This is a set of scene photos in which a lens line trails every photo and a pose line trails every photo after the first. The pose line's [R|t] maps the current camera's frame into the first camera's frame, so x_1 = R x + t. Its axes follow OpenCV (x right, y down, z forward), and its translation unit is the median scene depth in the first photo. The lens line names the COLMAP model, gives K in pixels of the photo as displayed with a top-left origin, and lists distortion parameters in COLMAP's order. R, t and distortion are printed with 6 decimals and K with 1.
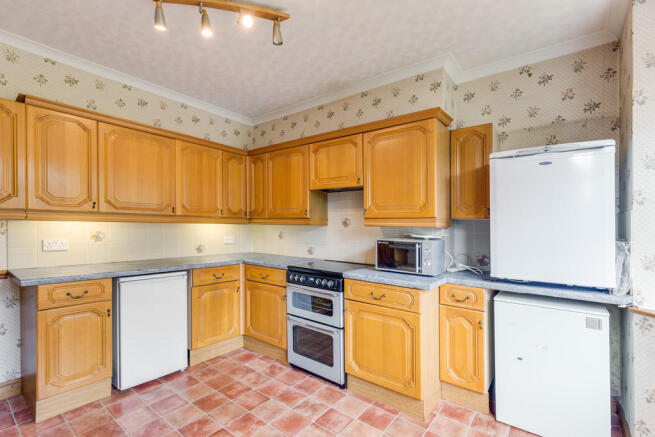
lens RADIAL K [[305.8, 0, 328.7], [0, 305.8, 228.6], [0, 0, 1]] dist [0.013638, 0.000017]
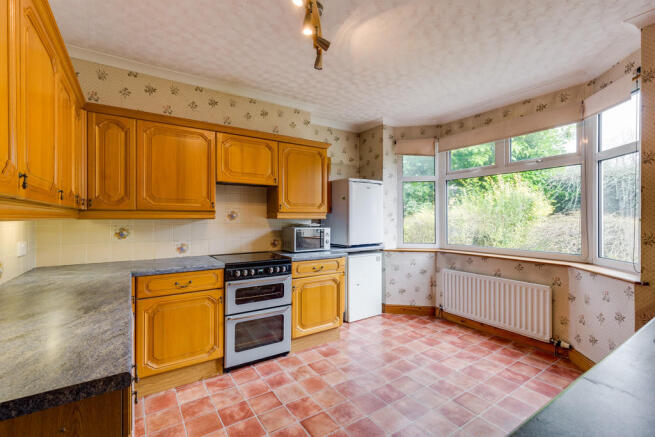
lens RADIAL K [[293.6, 0, 329.4], [0, 293.6, 217.1], [0, 0, 1]] dist [0.000810, 0.000063]
pose [[0.299371, -0.012283, 0.954058, -0.943400], [0.013857, 0.999868, 0.008525, -0.022268], [-0.954036, 0.010668, 0.299501, 0.471591]]
